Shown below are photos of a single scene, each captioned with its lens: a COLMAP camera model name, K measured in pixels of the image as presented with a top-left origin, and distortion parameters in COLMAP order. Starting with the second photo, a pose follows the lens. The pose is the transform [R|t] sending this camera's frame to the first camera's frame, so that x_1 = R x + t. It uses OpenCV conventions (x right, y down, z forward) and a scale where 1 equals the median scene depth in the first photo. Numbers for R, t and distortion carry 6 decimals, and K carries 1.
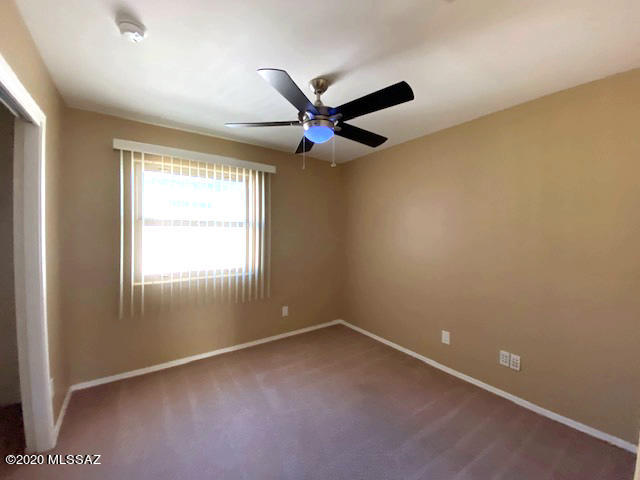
lens RADIAL K [[263.4, 0, 319.7], [0, 263.4, 237.5], [0, 0, 1]] dist [0.030336, -0.024042]
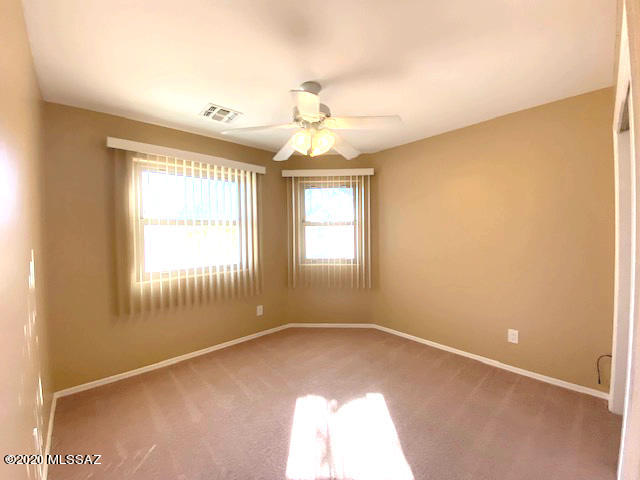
lens RADIAL K [[268.5, 0, 318.9], [0, 268.5, 237.5], [0, 0, 1]] dist [0.032290, -0.027617]
pose [[0.991458, -0.012565, 0.129818, -0.108810], [0.011596, 0.999899, 0.008217, 0.001500], [-0.129908, -0.006642, 0.991504, -0.084022]]
